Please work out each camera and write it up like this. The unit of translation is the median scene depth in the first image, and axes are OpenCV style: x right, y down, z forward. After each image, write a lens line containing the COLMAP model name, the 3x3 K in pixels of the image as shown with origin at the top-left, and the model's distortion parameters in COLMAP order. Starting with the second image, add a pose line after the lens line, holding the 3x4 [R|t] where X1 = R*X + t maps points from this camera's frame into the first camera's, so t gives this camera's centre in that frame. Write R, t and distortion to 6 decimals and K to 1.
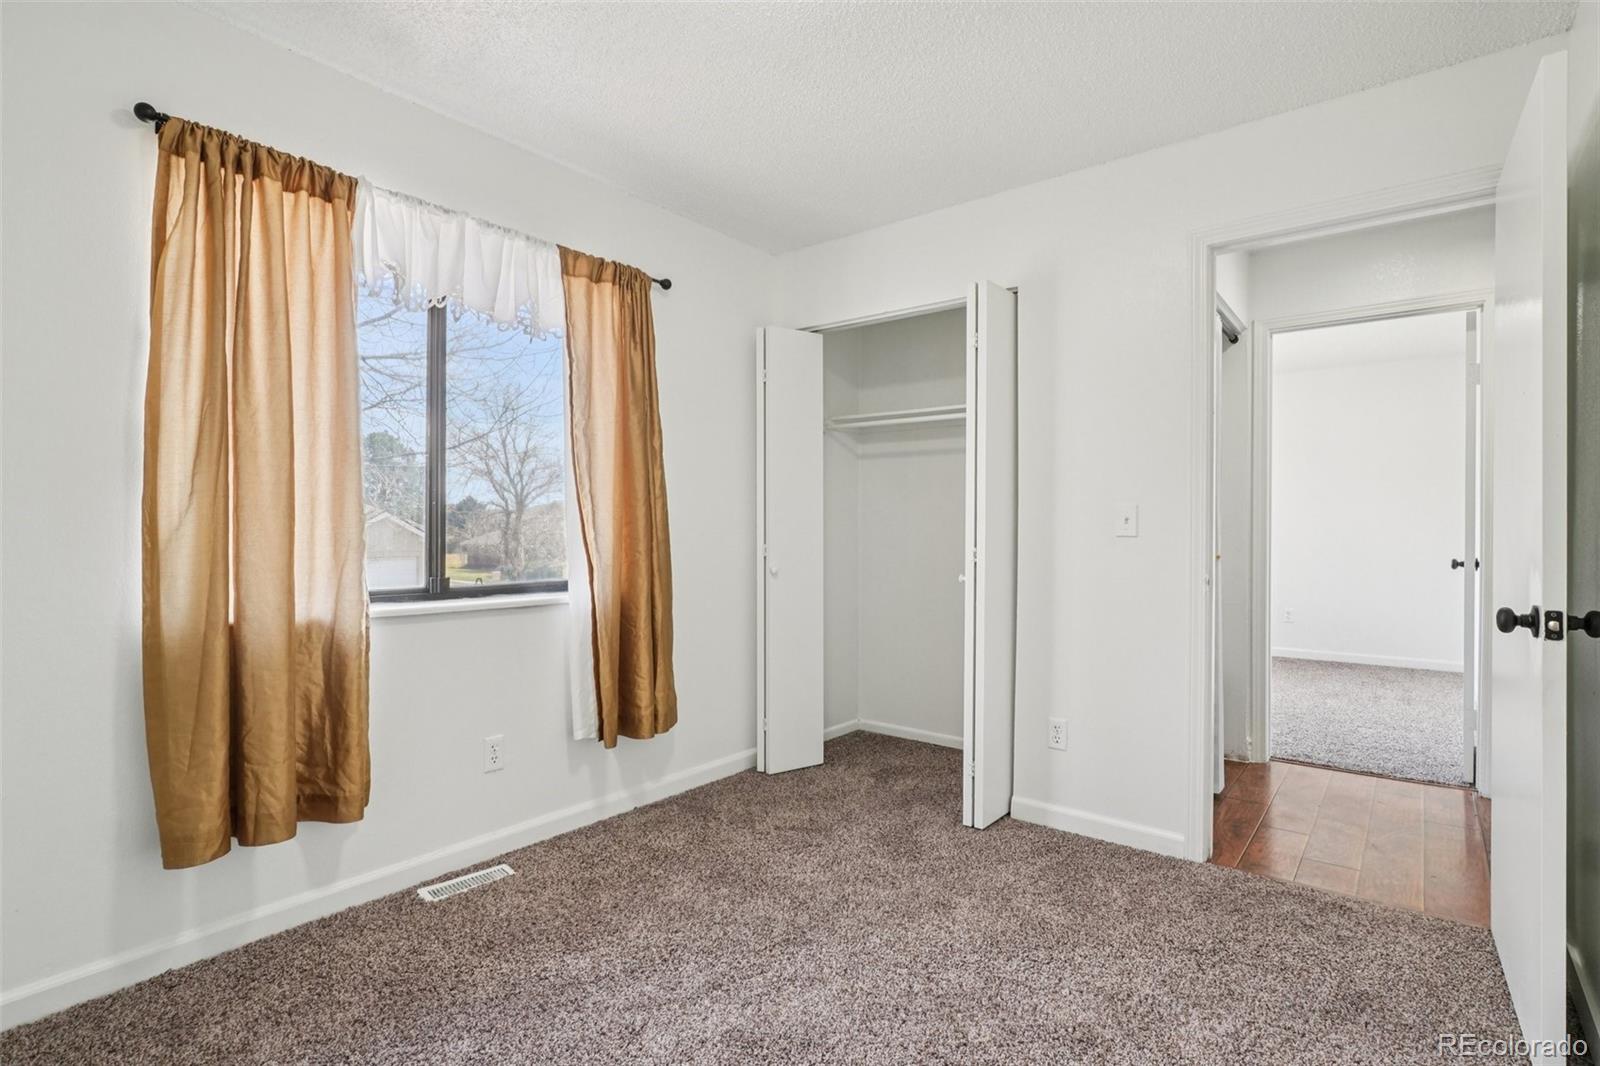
lens RADIAL K [[794.4, 0, 798.3], [0, 794.4, 530.7], [0, 0, 1]] dist [0.010742, 0.000867]
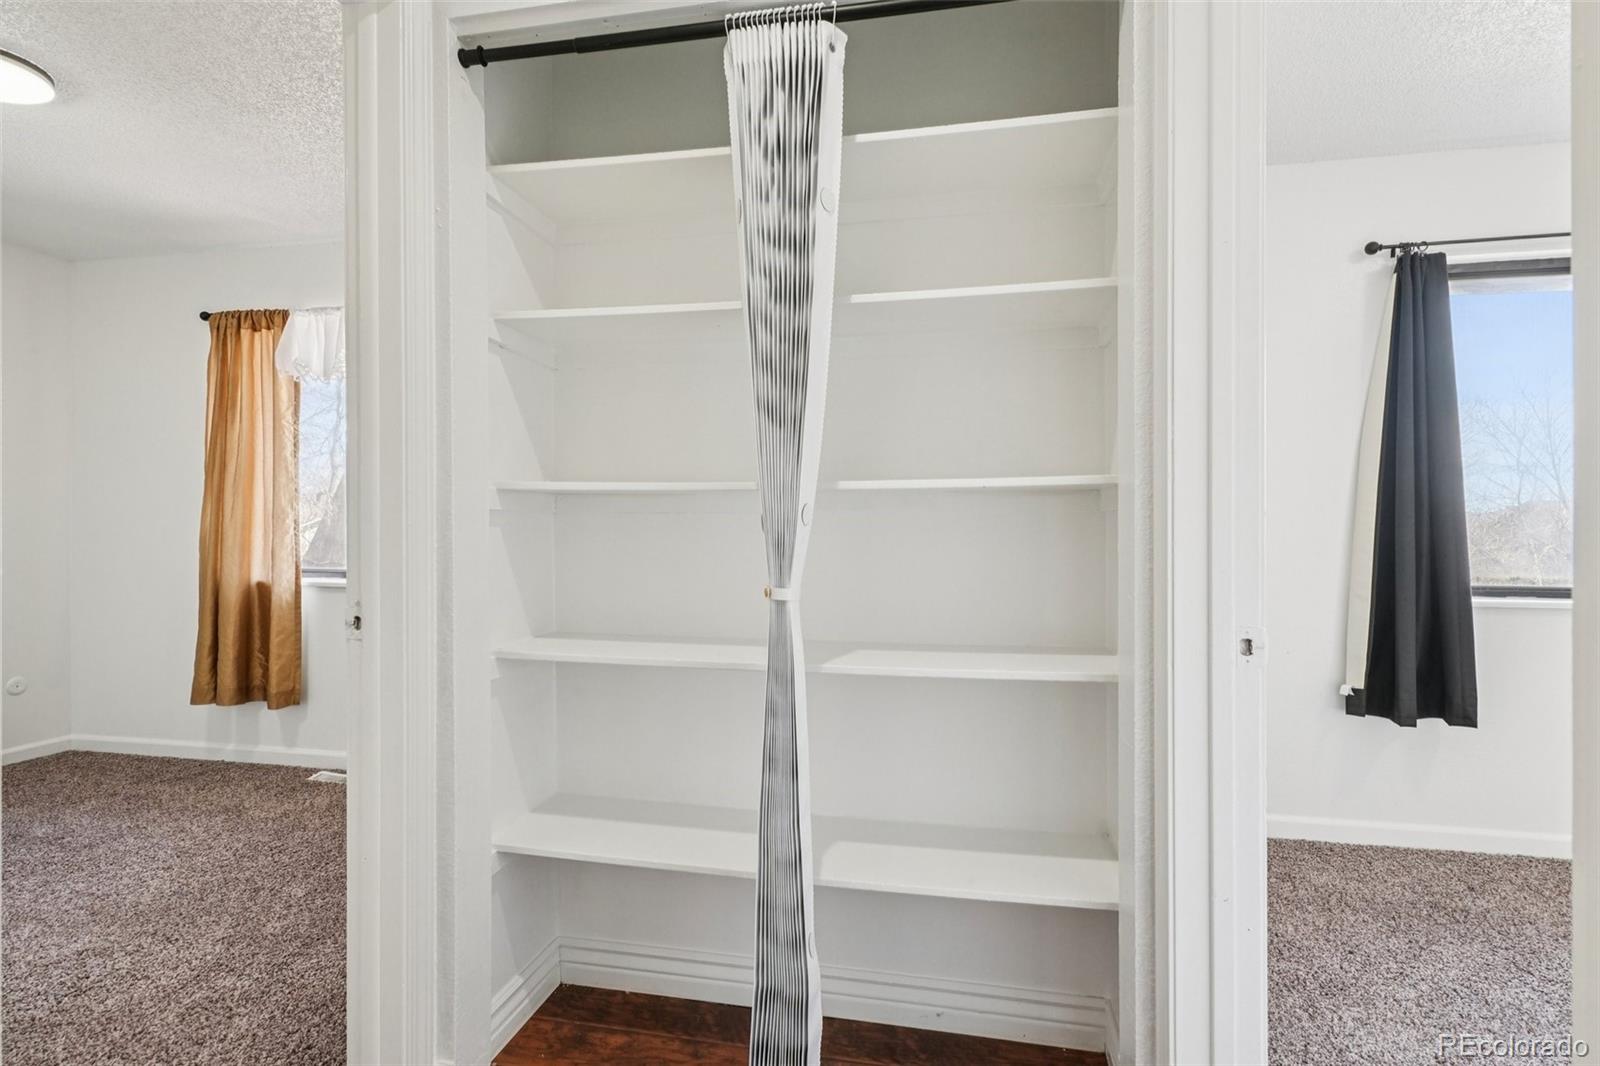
lens RADIAL K [[794.4, 0, 798.3], [0, 794.4, 530.7], [0, 0, 1]] dist [0.010742, 0.000867]
pose [[0.441716, 0.000744, -0.897155, 1.315000], [-0.003881, 0.999992, -0.001081, 0.000104], [0.897146, 0.003959, 0.441715, 1.194630]]
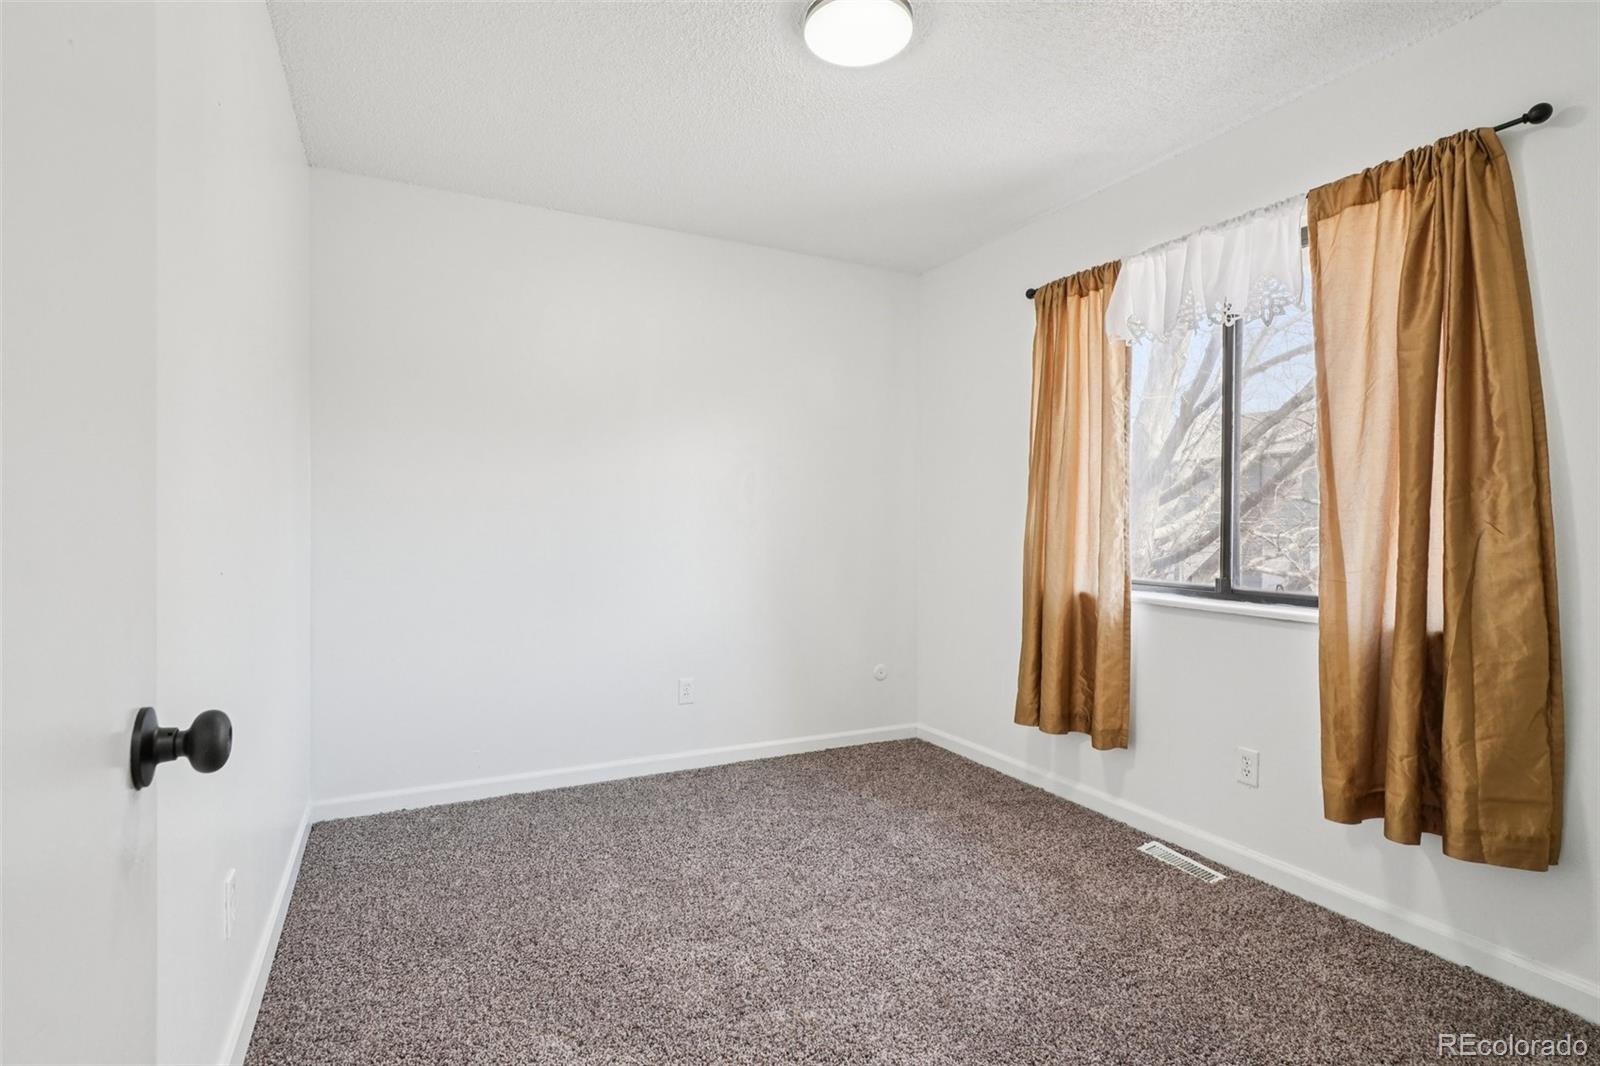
lens RADIAL K [[794.4, 0, 798.3], [0, 794.4, 530.7], [0, 0, 1]] dist [0.010742, 0.000867]
pose [[-0.412133, 0.002105, -0.911121, 0.829148], [-0.010556, 0.999919, 0.007084, -0.004469], [0.911063, 0.012537, -0.412077, 1.047755]]
